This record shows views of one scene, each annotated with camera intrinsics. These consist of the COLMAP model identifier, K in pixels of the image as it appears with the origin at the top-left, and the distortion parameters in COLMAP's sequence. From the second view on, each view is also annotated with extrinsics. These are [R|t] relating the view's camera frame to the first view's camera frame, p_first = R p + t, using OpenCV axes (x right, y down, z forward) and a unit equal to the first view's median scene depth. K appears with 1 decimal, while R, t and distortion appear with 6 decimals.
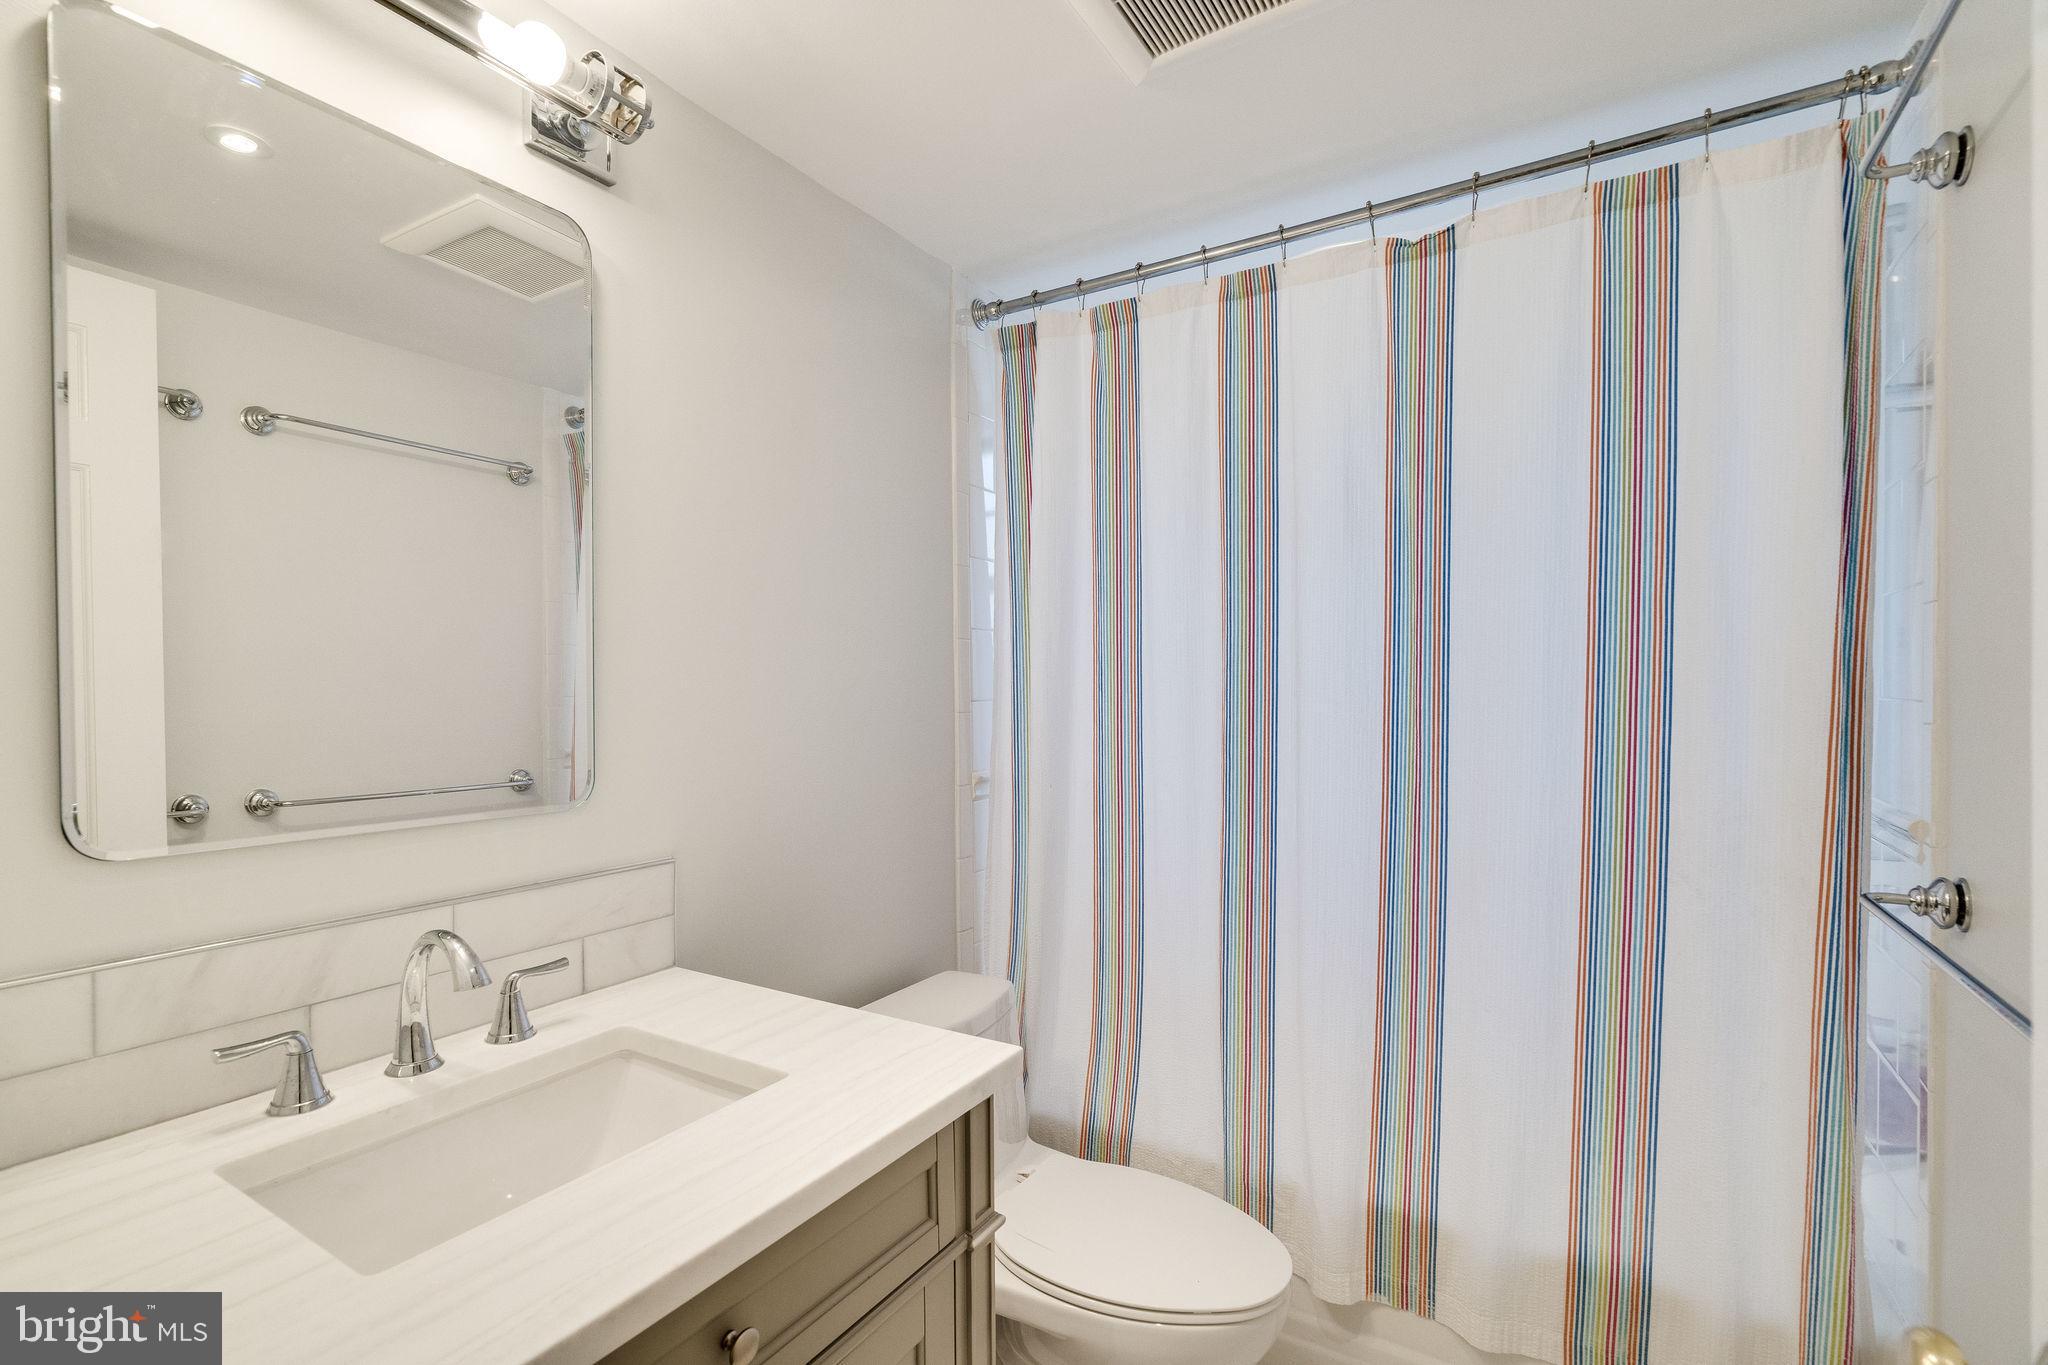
lens RADIAL K [[928.7, 0, 999.3], [0, 928.7, 687.4], [0, 0, 1]] dist [-0.003361, 0.000850]
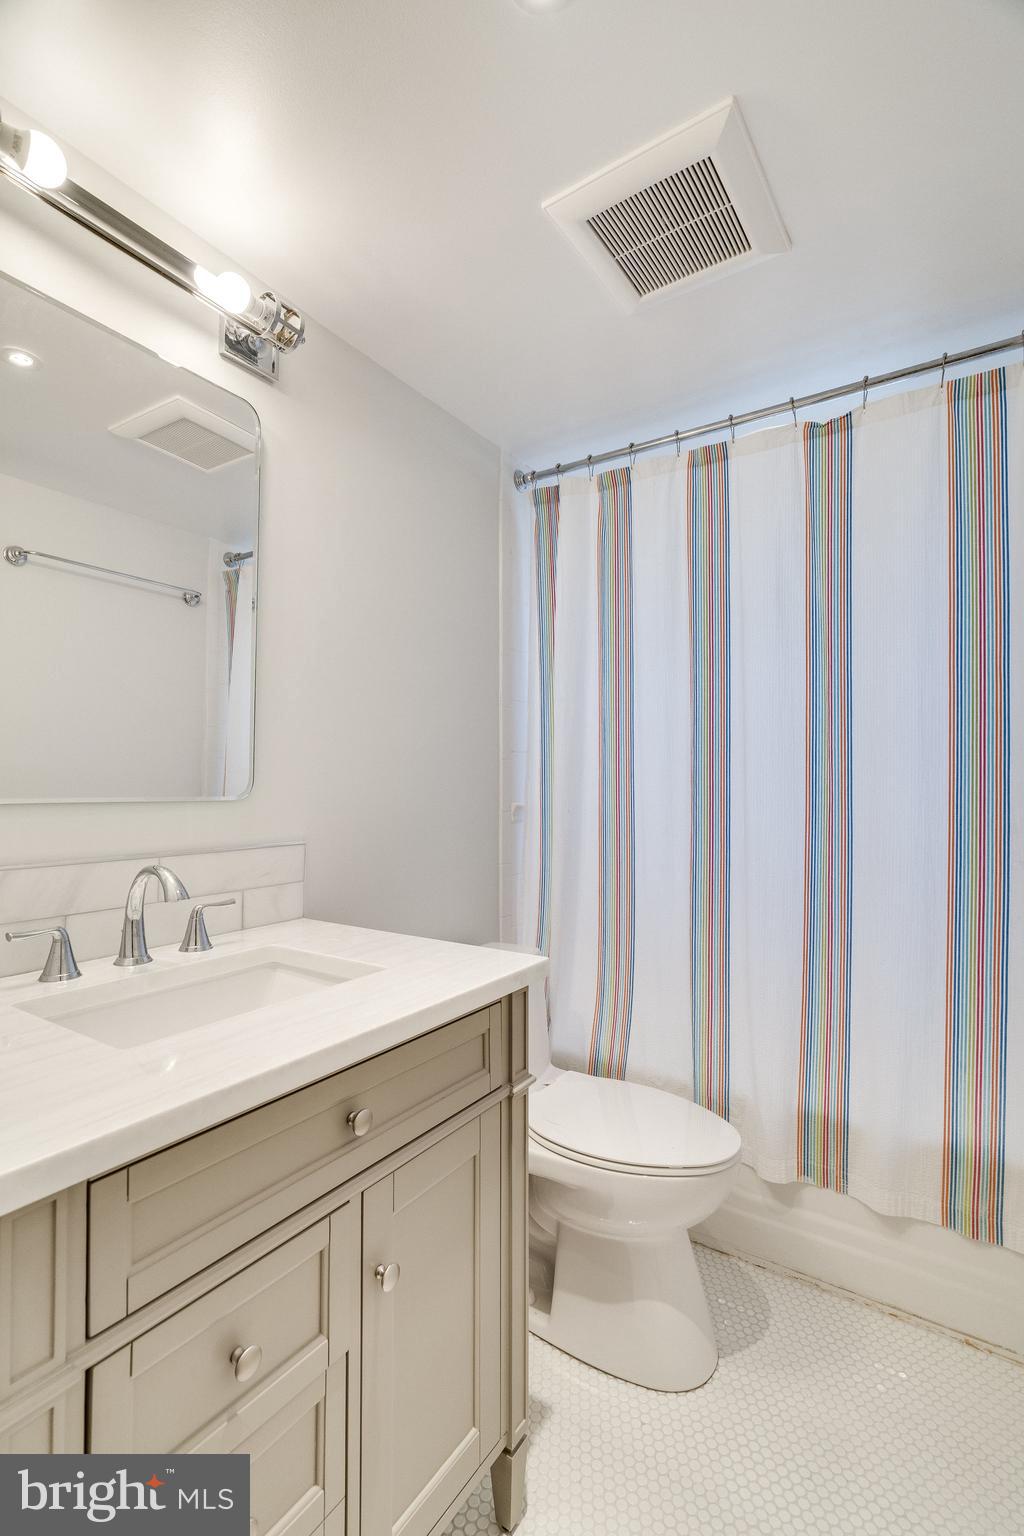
lens RADIAL K [[714.6, 0, 512.0], [0, 714.6, 768.0], [0, 0, 1]] dist [-0.002964, 0.000126]
pose [[0.999761, 0.007467, -0.020529, -0.008319], [-0.008398, 0.998923, -0.045634, 0.105870], [0.020166, 0.045795, 0.998747, -0.089365]]
